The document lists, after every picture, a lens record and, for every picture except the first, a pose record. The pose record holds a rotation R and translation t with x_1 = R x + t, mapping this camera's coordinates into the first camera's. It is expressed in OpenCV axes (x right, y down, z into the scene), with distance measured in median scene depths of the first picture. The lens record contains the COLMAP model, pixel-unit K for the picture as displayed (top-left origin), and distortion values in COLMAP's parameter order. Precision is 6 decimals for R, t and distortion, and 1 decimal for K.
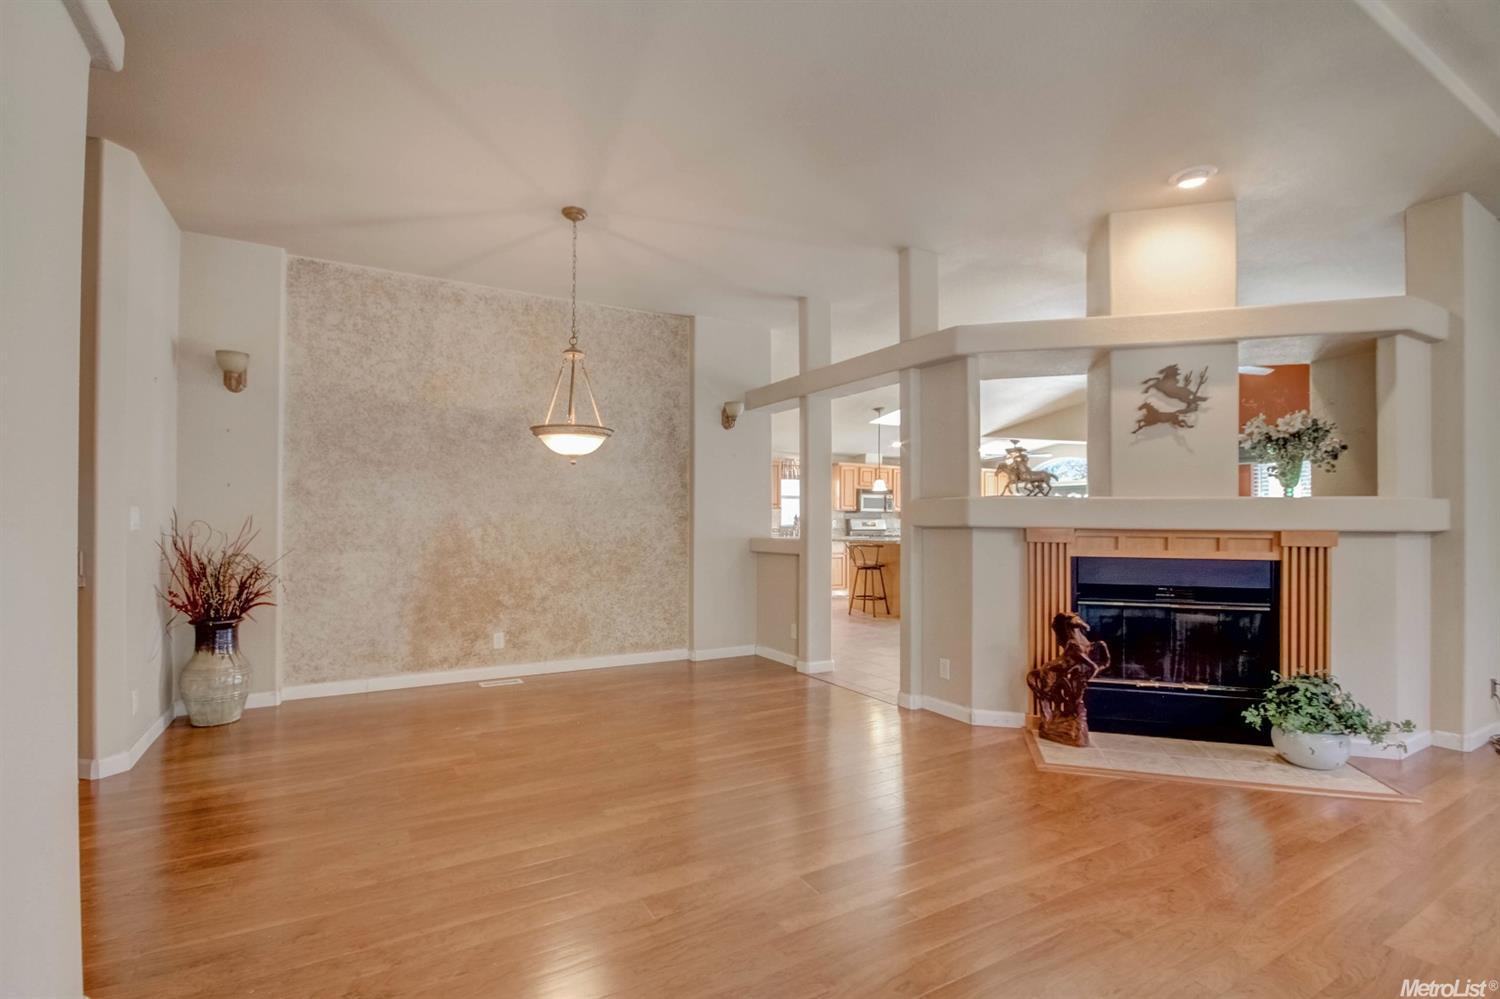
lens RADIAL K [[696.8, 0, 744.1], [0, 696.8, 514.0], [0, 0, 1]] dist [-0.000755, -0.003506]
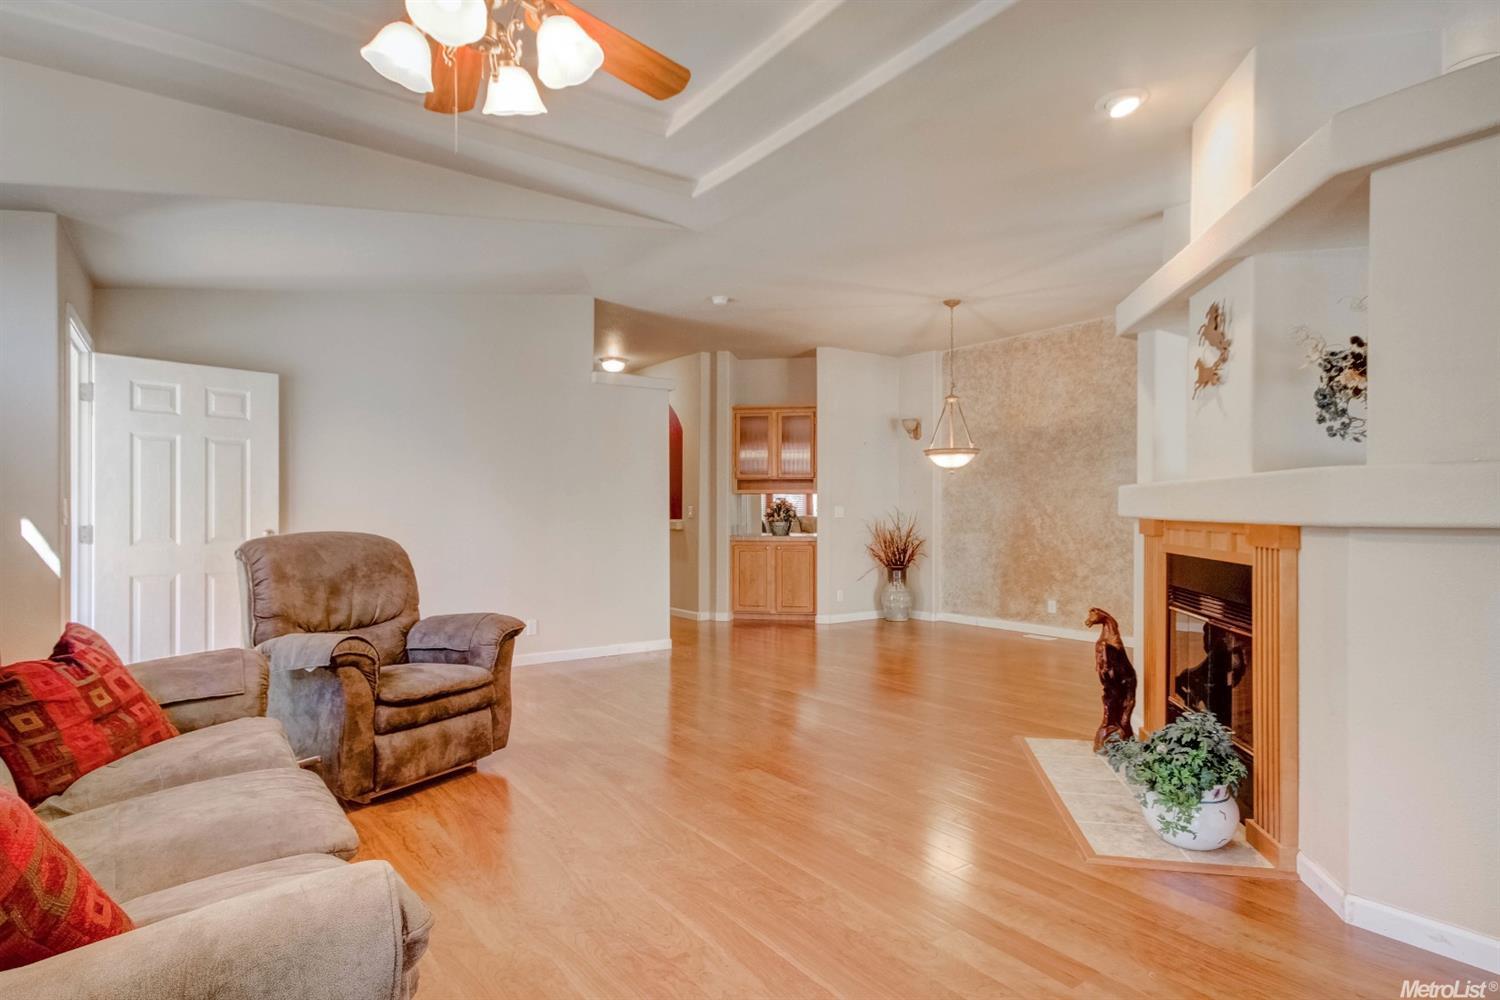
lens RADIAL K [[782.5, 0, 745.3], [0, 782.5, 508.8], [0, 0, 1]] dist [-0.000948, -0.000063]
pose [[0.108515, -0.006818, -0.994071, 1.012012], [0.013472, 0.999895, -0.005387, 0.003713], [0.994004, -0.012808, 0.108596, 0.293794]]
